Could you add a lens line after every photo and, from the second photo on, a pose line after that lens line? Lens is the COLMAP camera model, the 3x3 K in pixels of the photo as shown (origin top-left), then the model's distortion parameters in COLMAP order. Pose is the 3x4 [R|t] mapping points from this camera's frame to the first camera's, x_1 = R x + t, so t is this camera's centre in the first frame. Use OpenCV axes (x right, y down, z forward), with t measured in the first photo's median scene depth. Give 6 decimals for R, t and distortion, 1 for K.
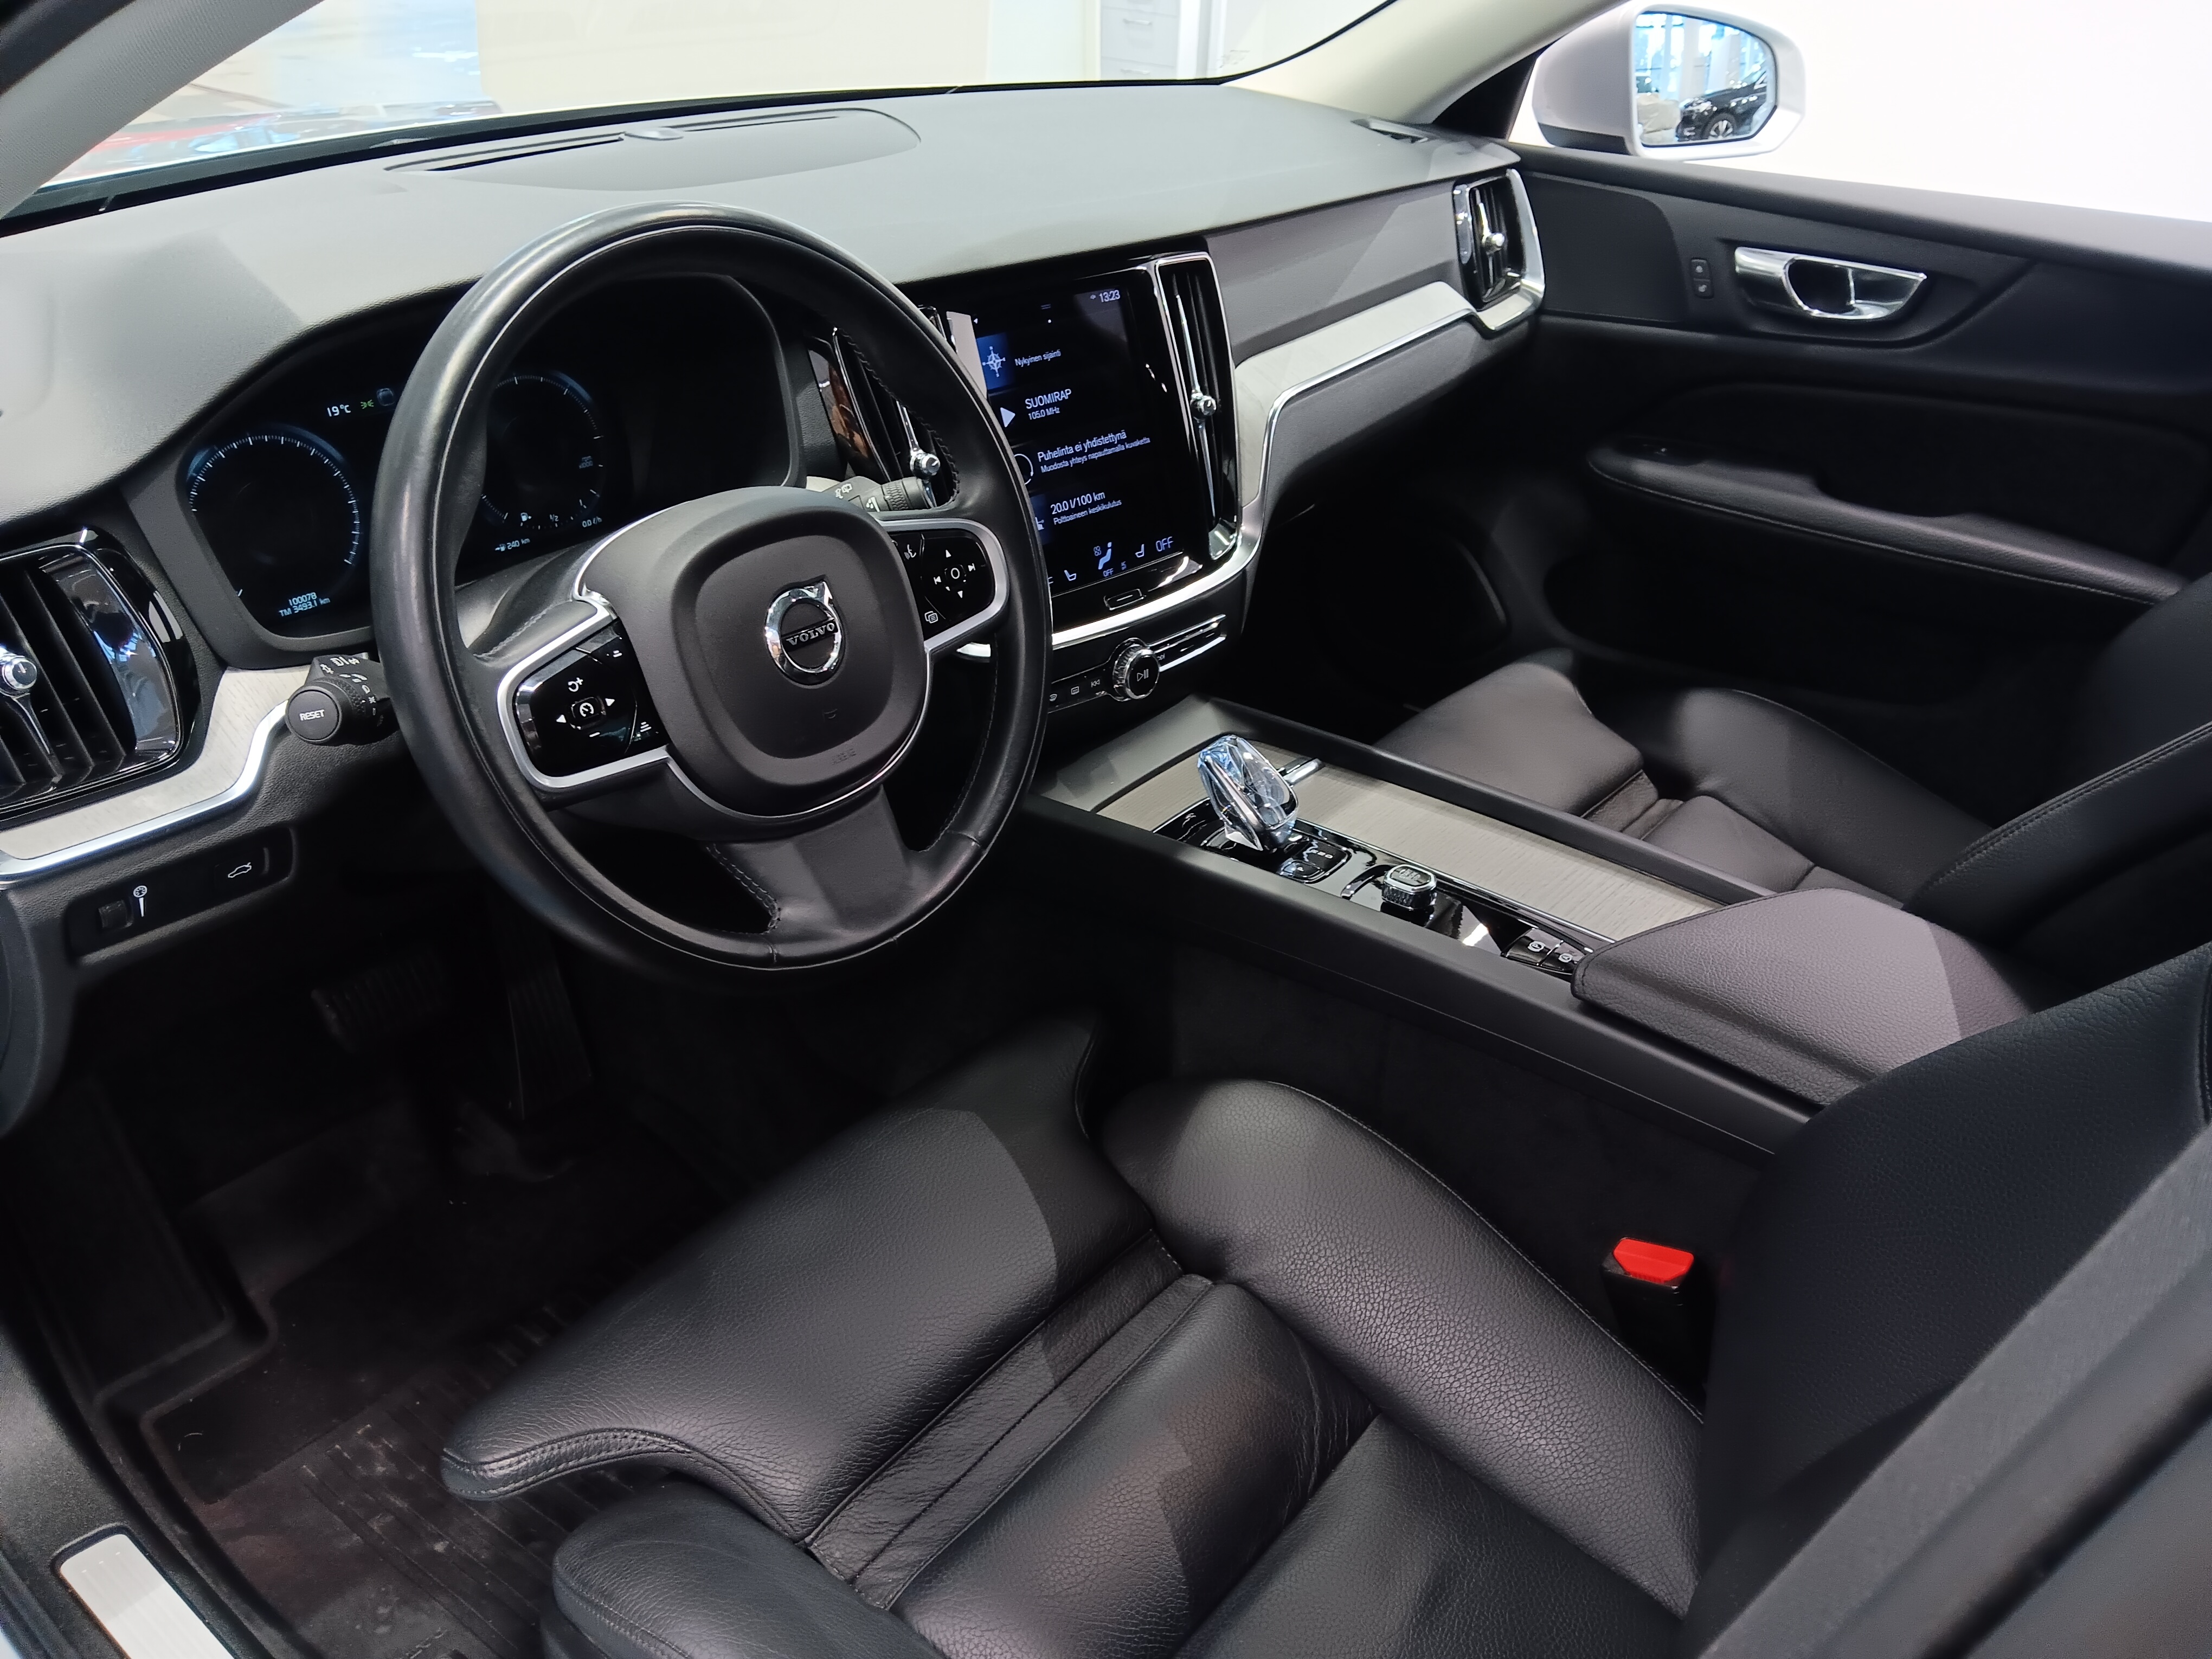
lens RADIAL K [[1702.4, 0, 1100.6], [0, 1702.4, 824.5], [0, 0, 1]] dist [0.062480, -0.132100]
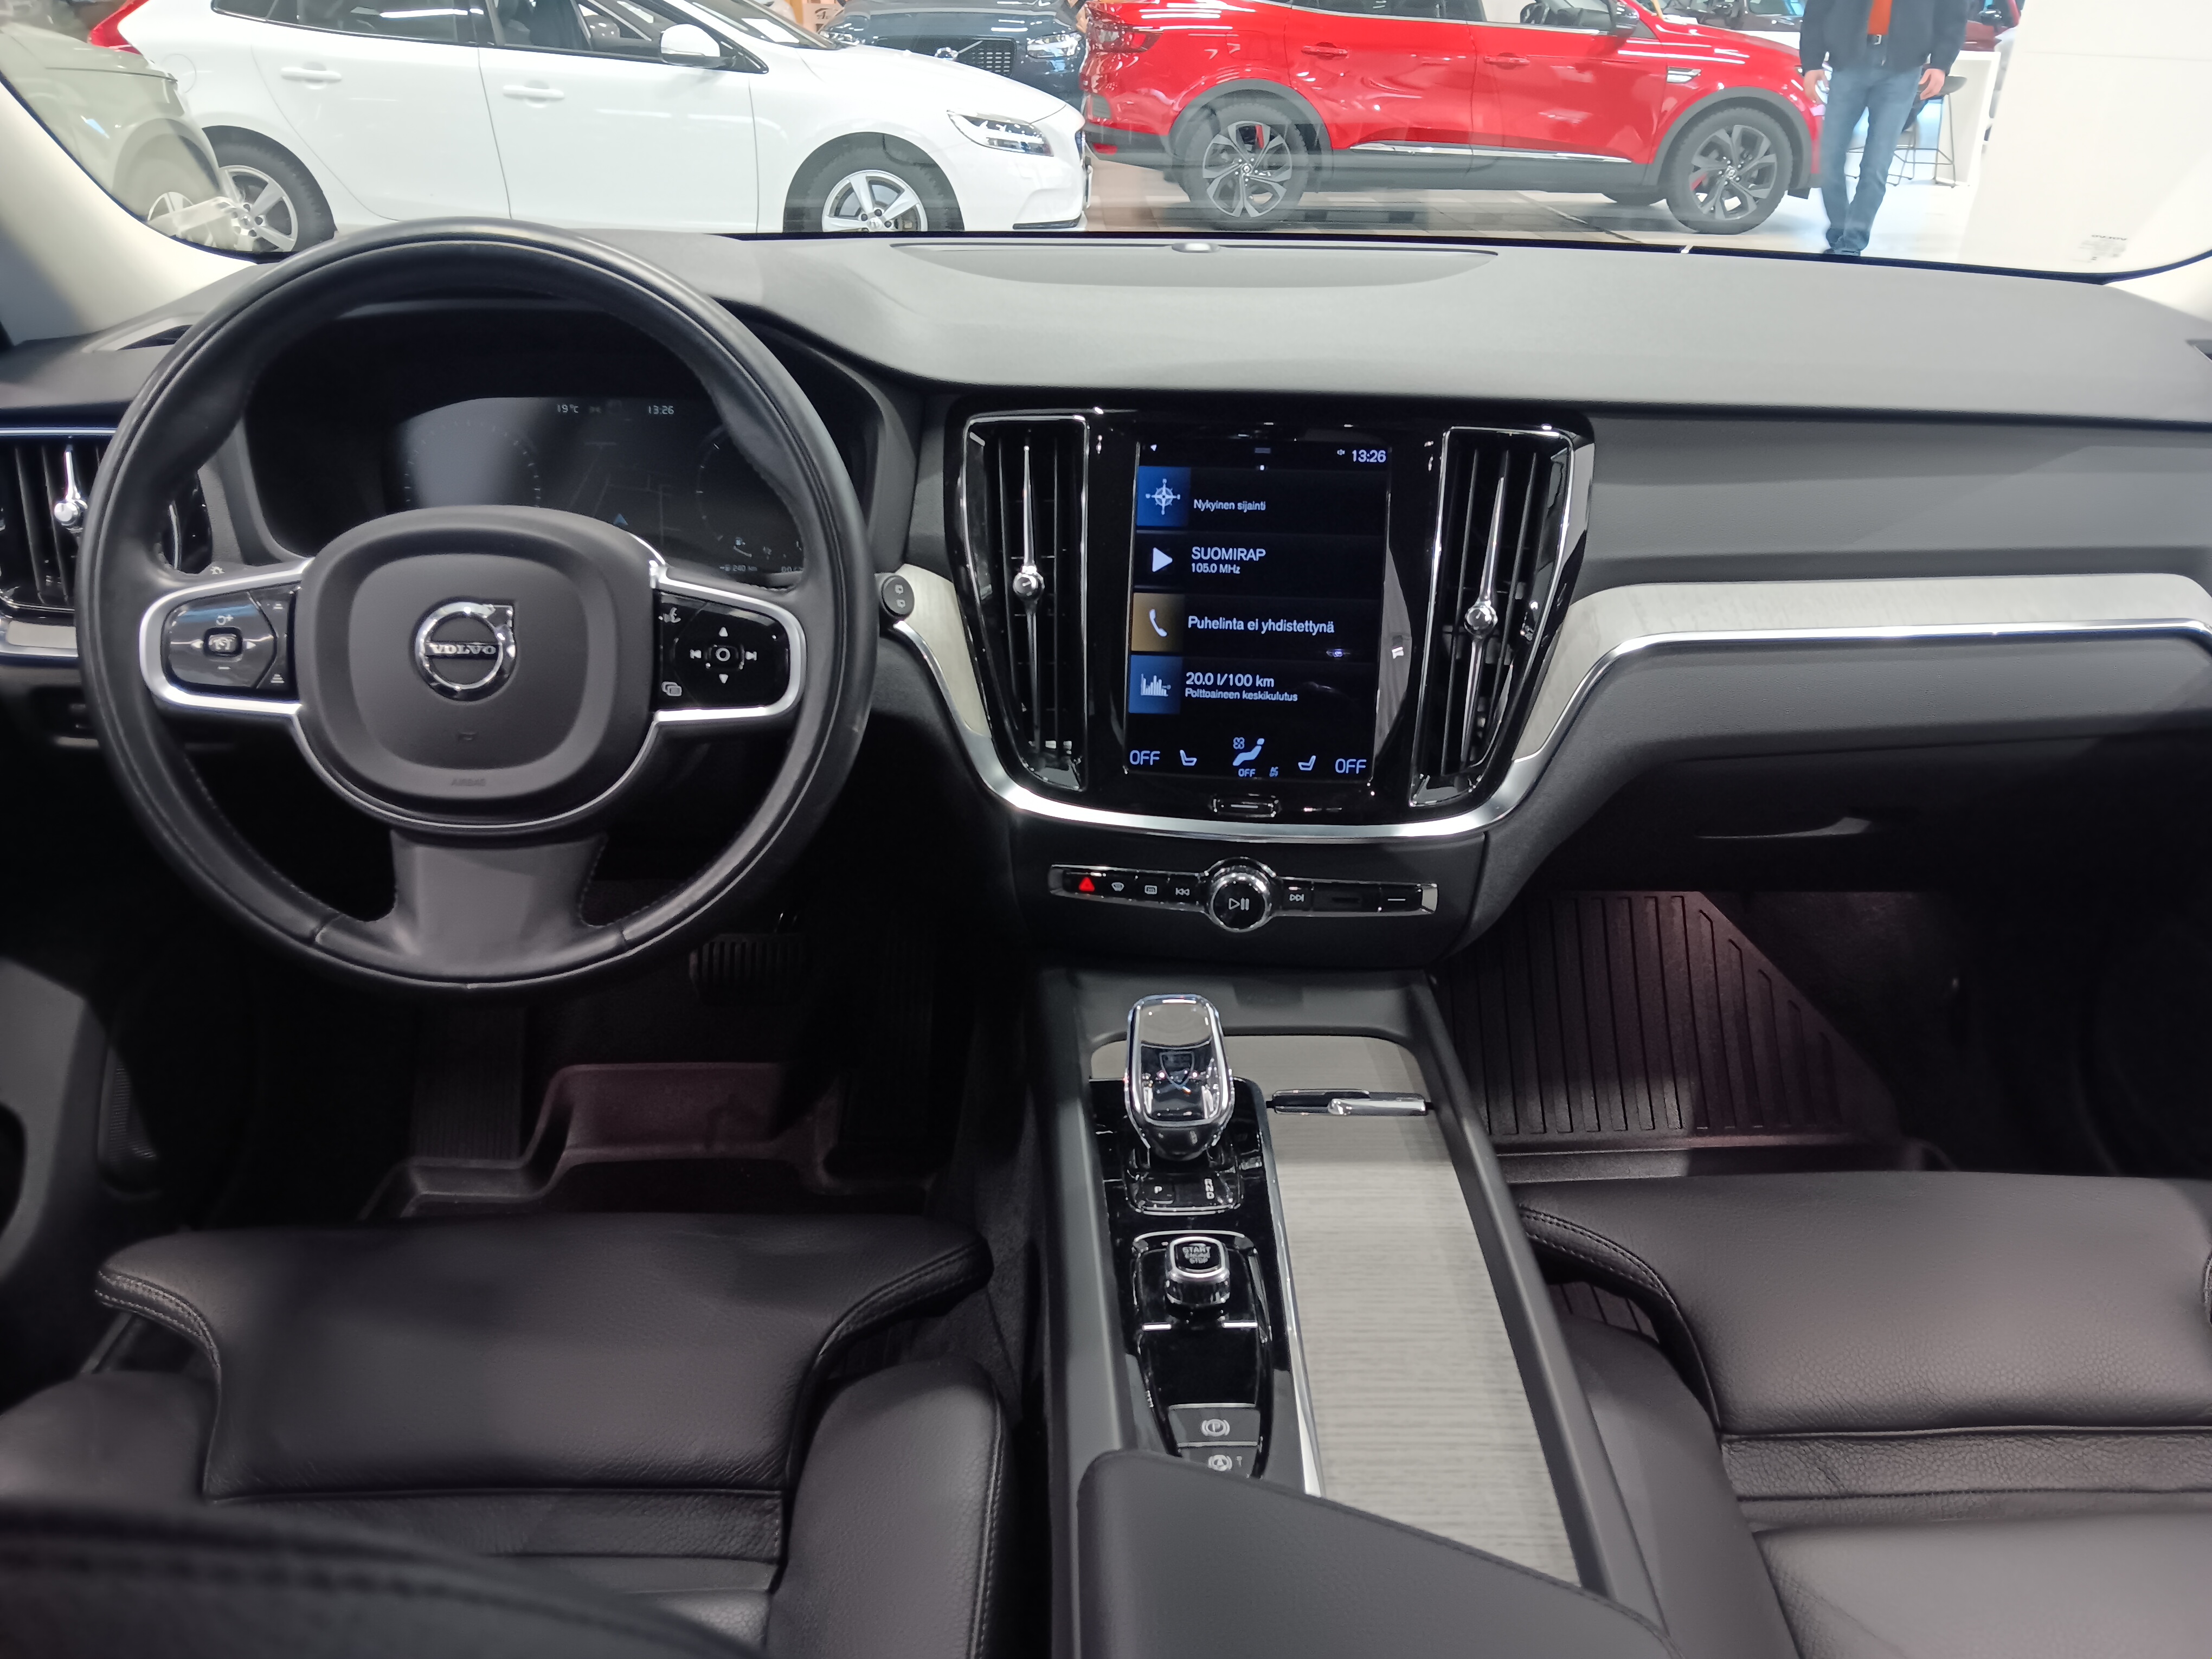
lens RADIAL K [[1702.4, 0, 1108.7], [0, 1702.4, 828.7], [0, 0, 1]] dist [0.062480, -0.132100]
pose [[0.660497, 0.304881, -0.686143, 0.537531], [-0.376402, 0.925172, 0.048758, -0.139501], [0.649666, 0.226061, 0.725831, 0.373705]]
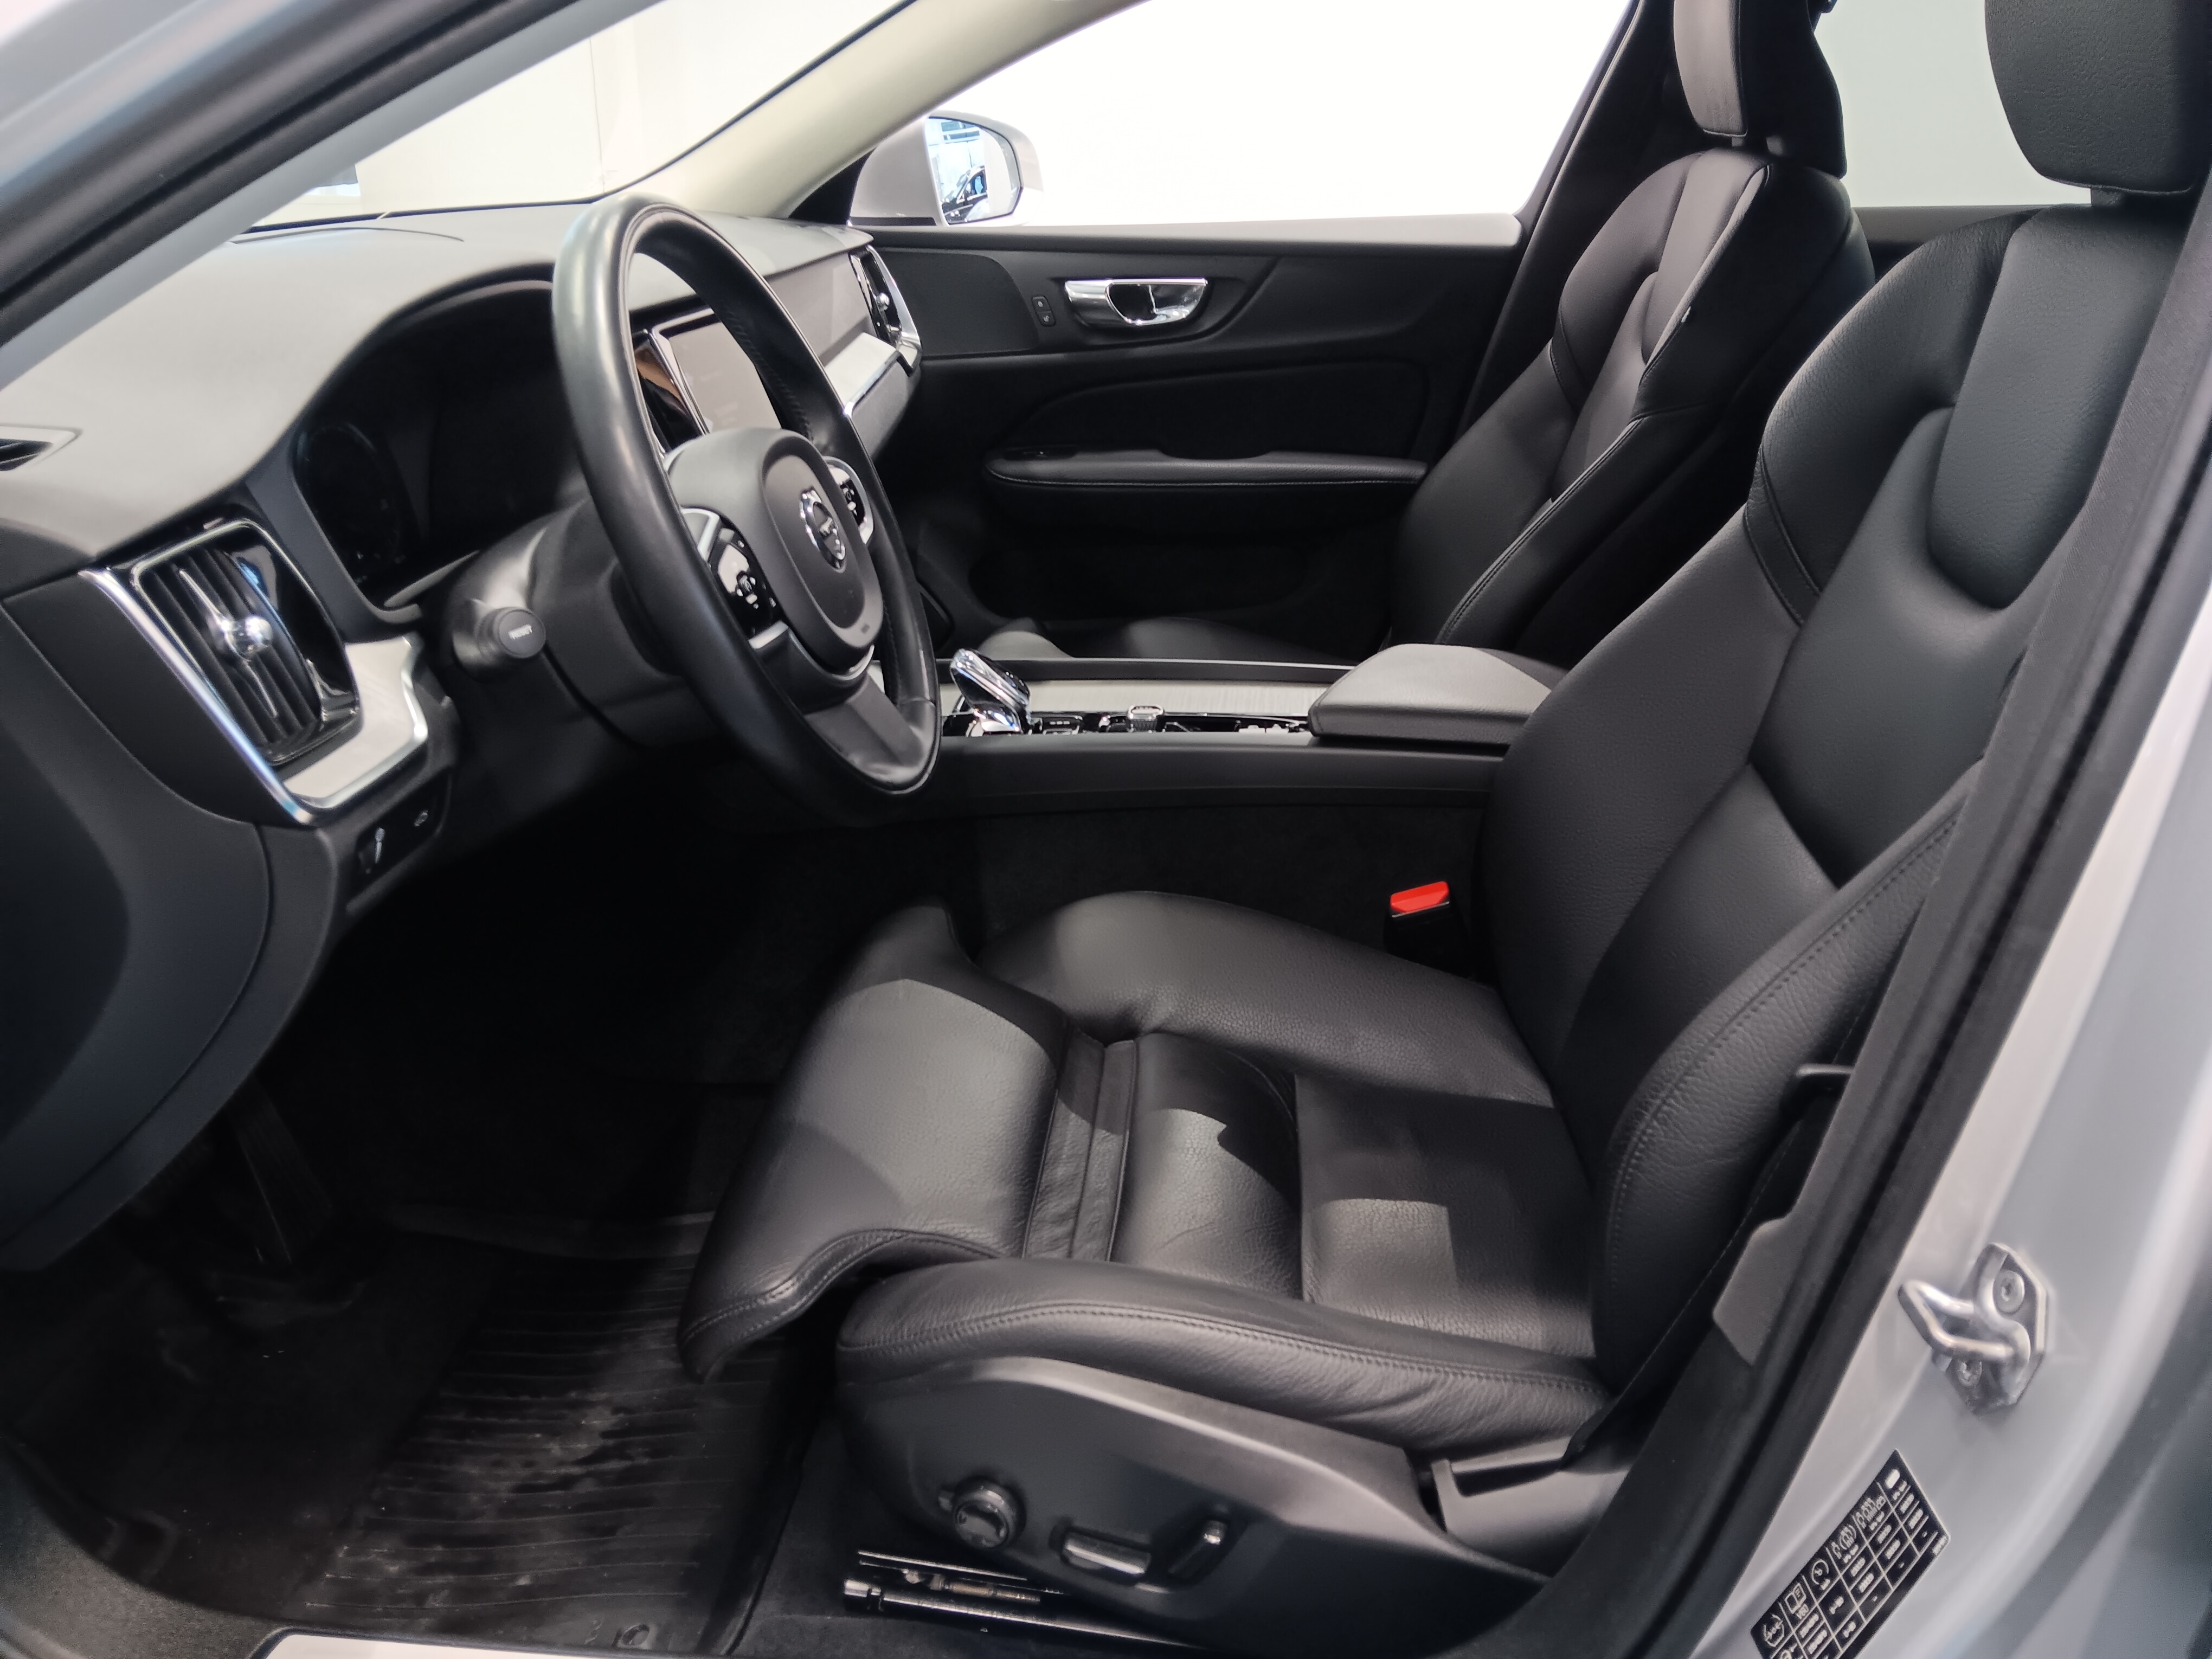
lens RADIAL K [[1702.4, 0, 1100.8], [0, 1702.4, 851.9], [0, 0, 1]] dist [0.062480, -0.132100]
pose [[0.835374, -0.260482, 0.484045, -0.453340], [0.304348, 0.952476, -0.012688, 0.126084], [-0.457737, 0.157917, 0.874951, -0.087544]]
